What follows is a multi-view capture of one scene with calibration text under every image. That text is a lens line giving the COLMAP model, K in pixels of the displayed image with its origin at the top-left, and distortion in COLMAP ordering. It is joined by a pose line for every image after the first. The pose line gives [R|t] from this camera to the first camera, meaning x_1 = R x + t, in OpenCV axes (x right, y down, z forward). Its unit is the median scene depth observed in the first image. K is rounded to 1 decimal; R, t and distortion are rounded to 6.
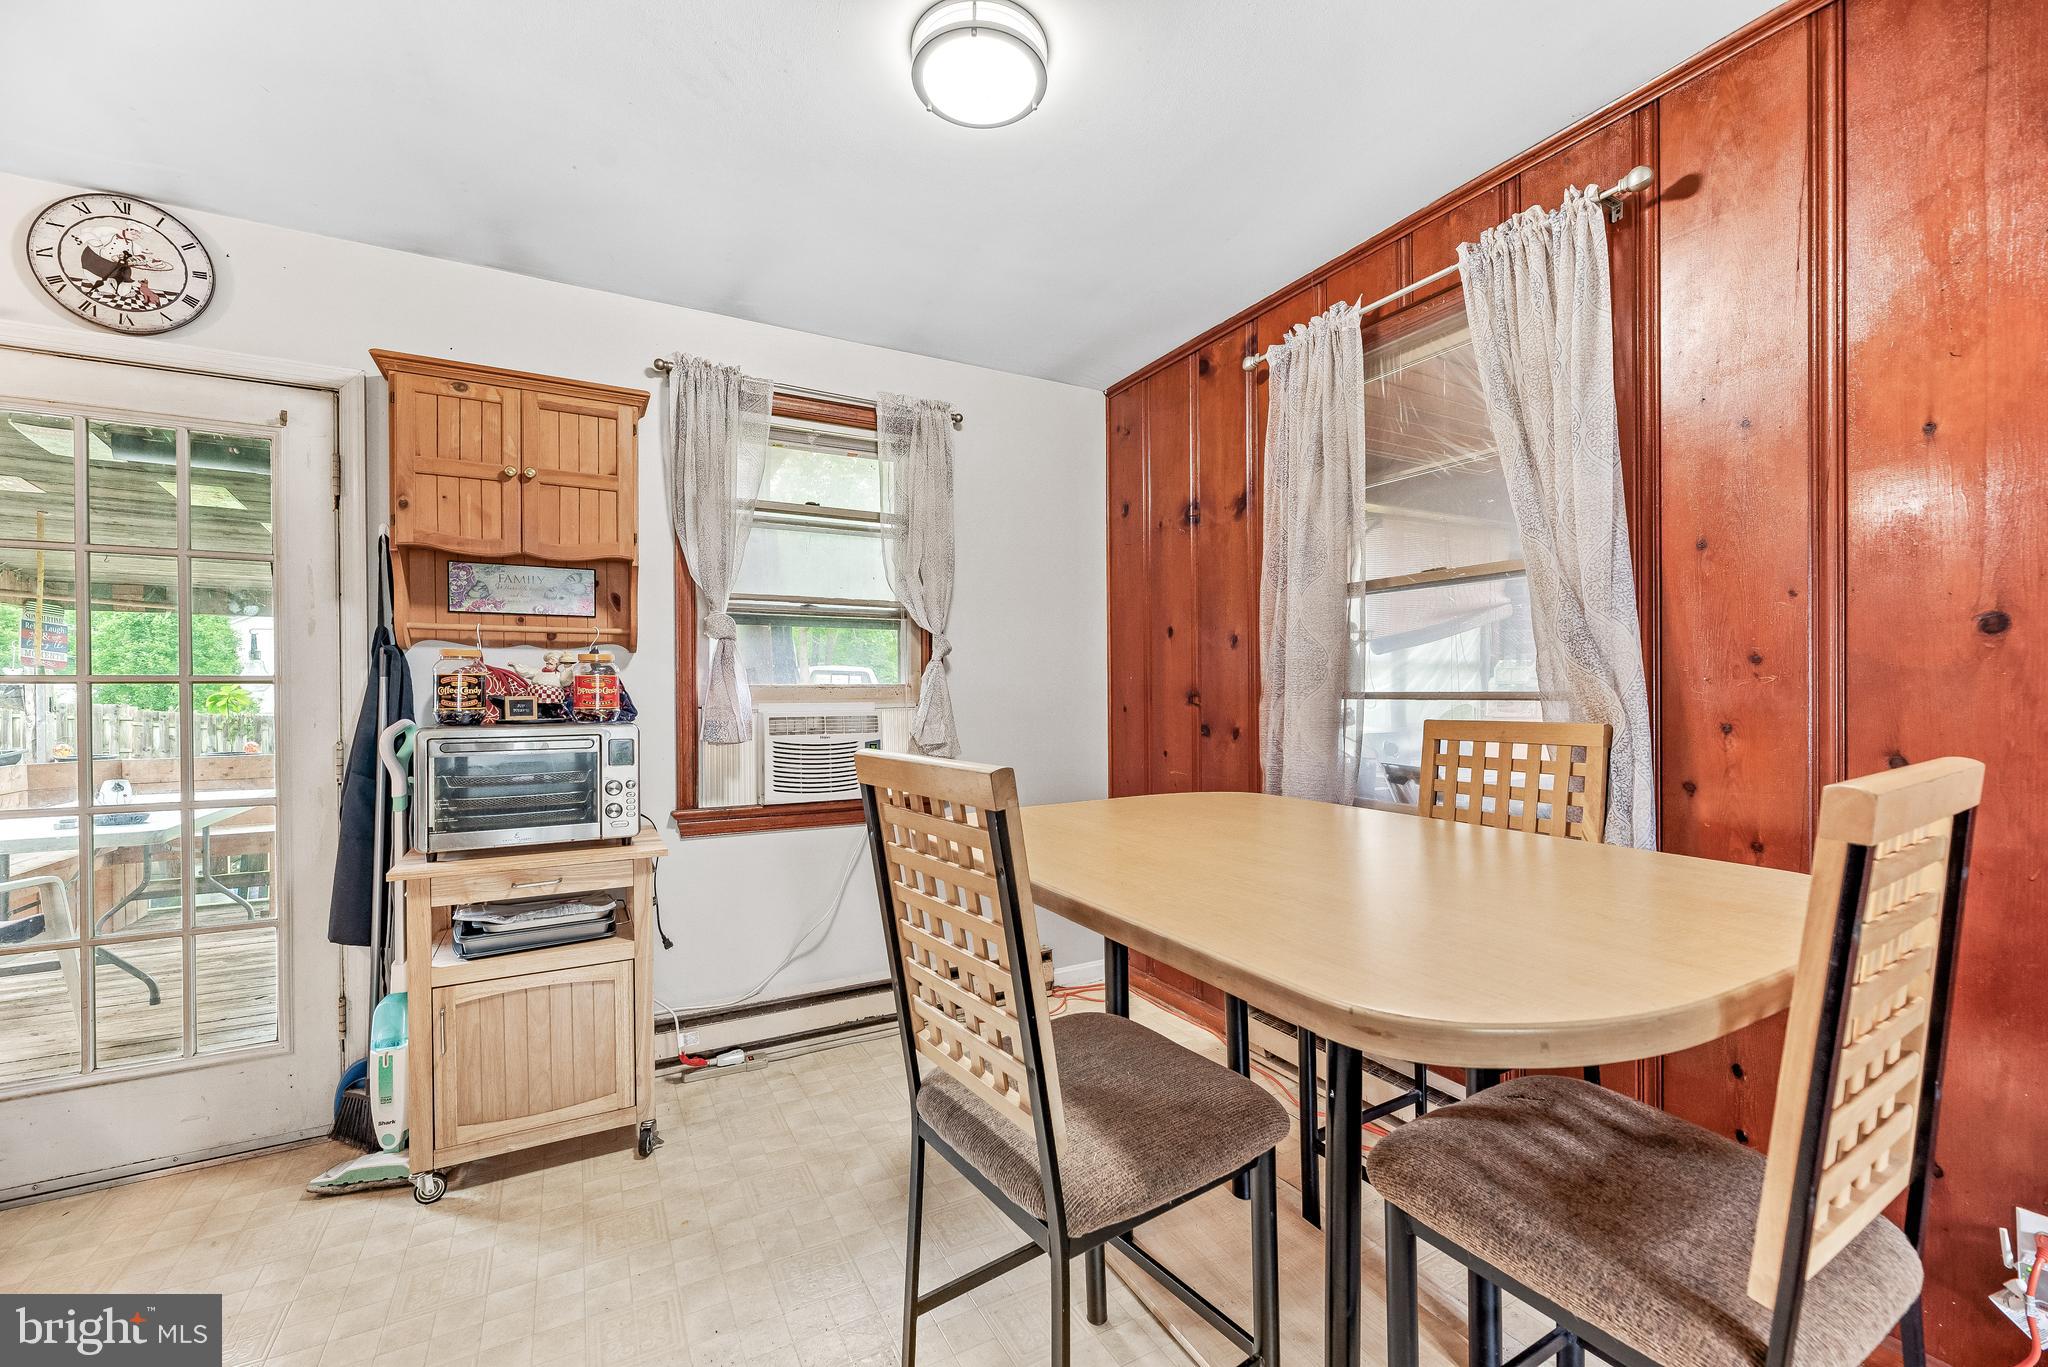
lens RADIAL K [[821.1, 0, 1017.9], [0, 821.1, 696.7], [0, 0, 1]] dist [-0.000462, -0.000042]
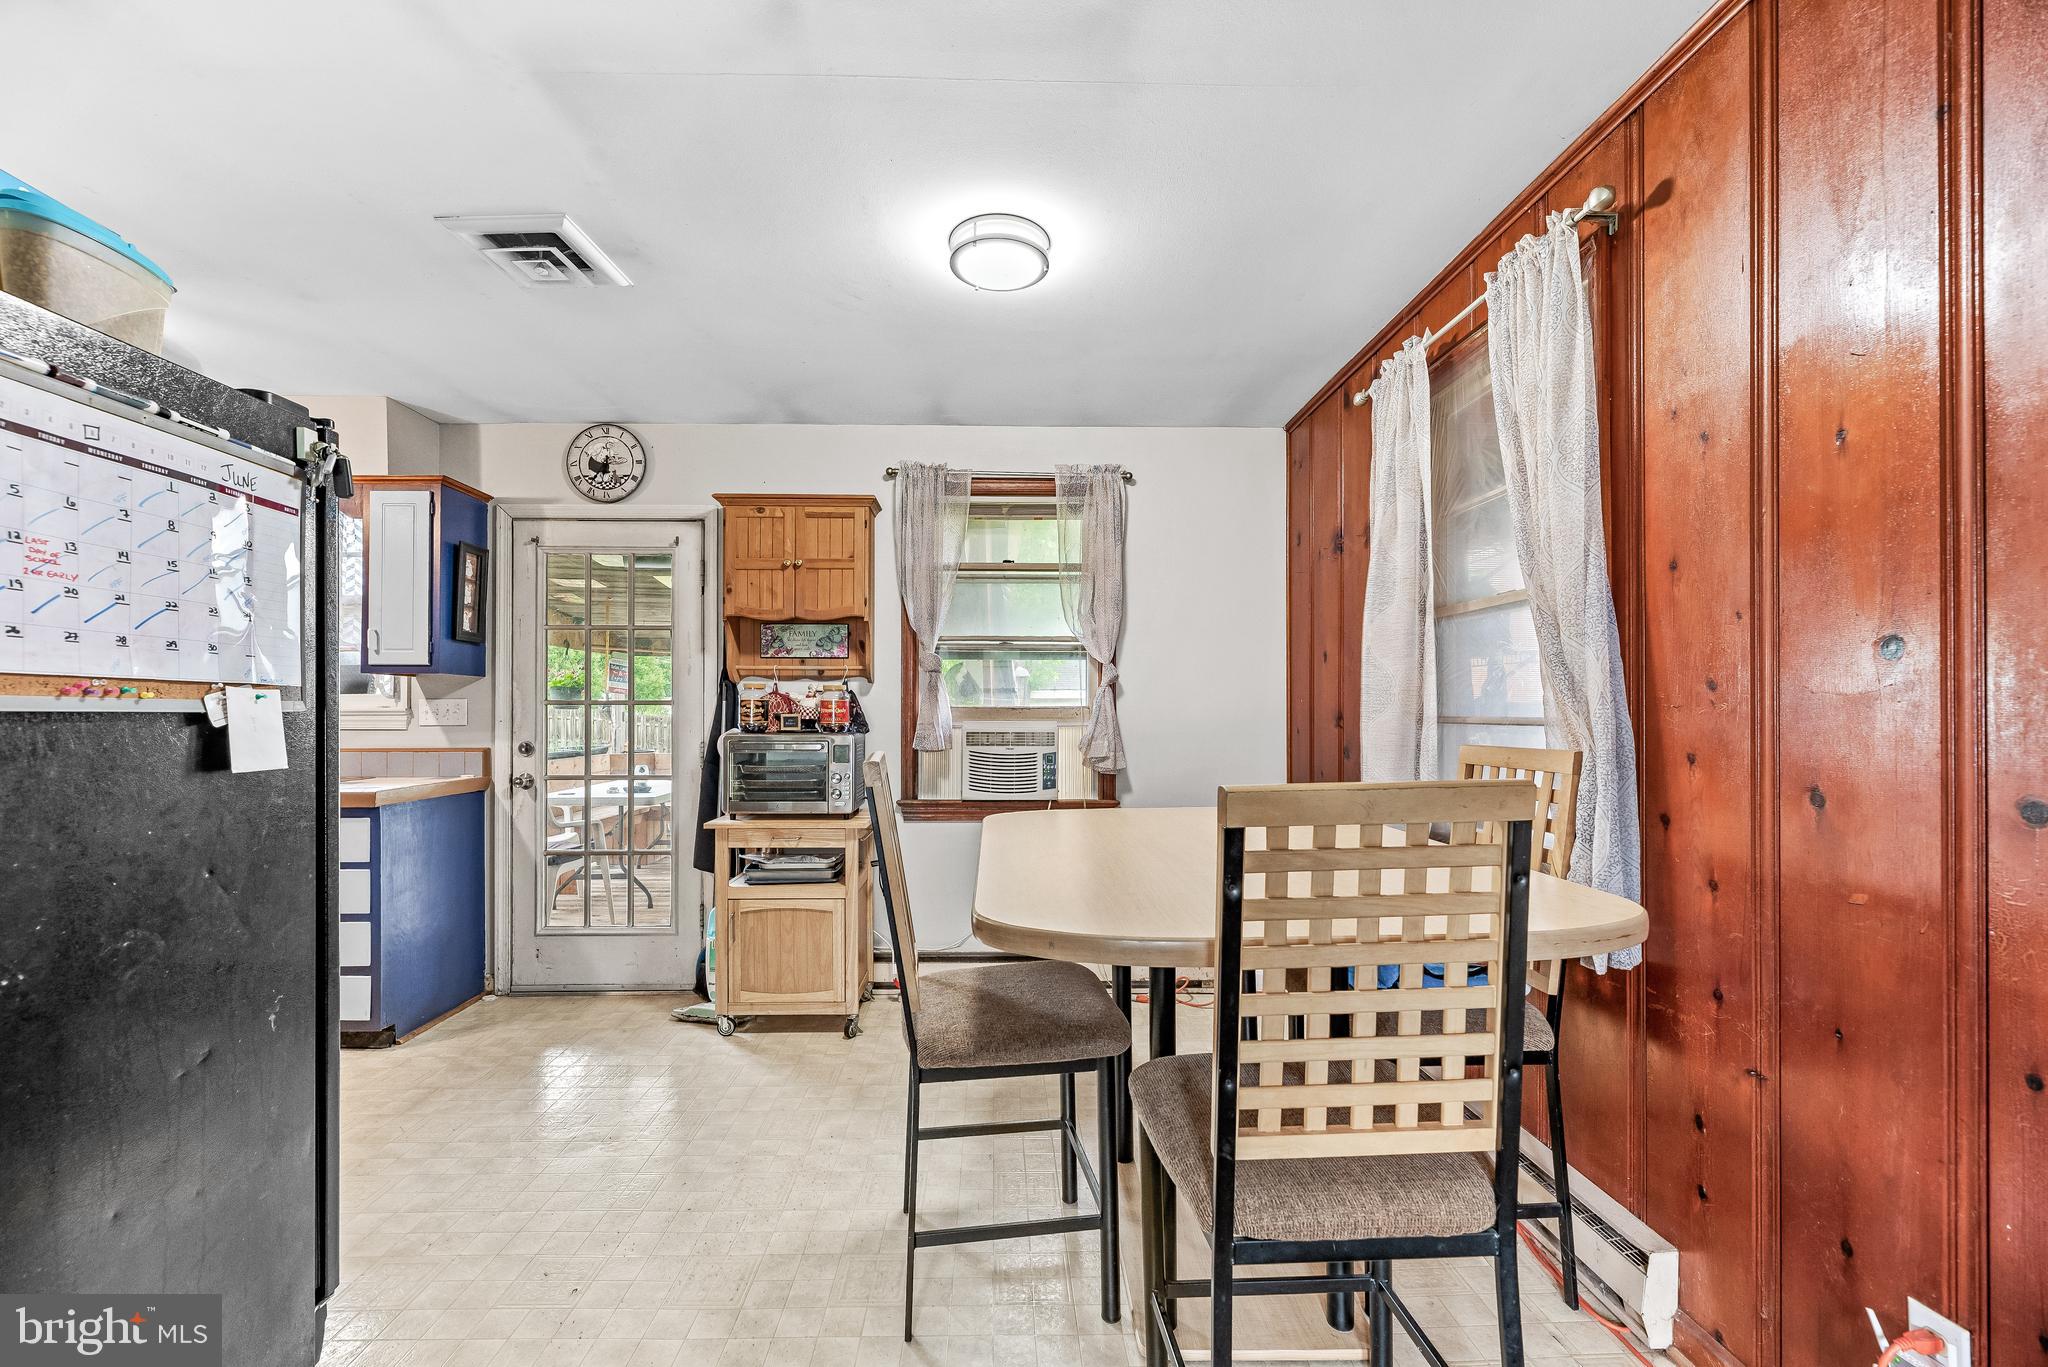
lens RADIAL K [[829.9, 0, 1017.7], [0, 829.9, 709.6], [0, 0, 1]] dist [-0.000185, -0.000379]
pose [[0.891638, 0.005427, -0.452717, 0.438752], [-0.008794, 0.999947, -0.005333, -0.004347], [0.452664, 0.008737, 0.891639, -0.149877]]
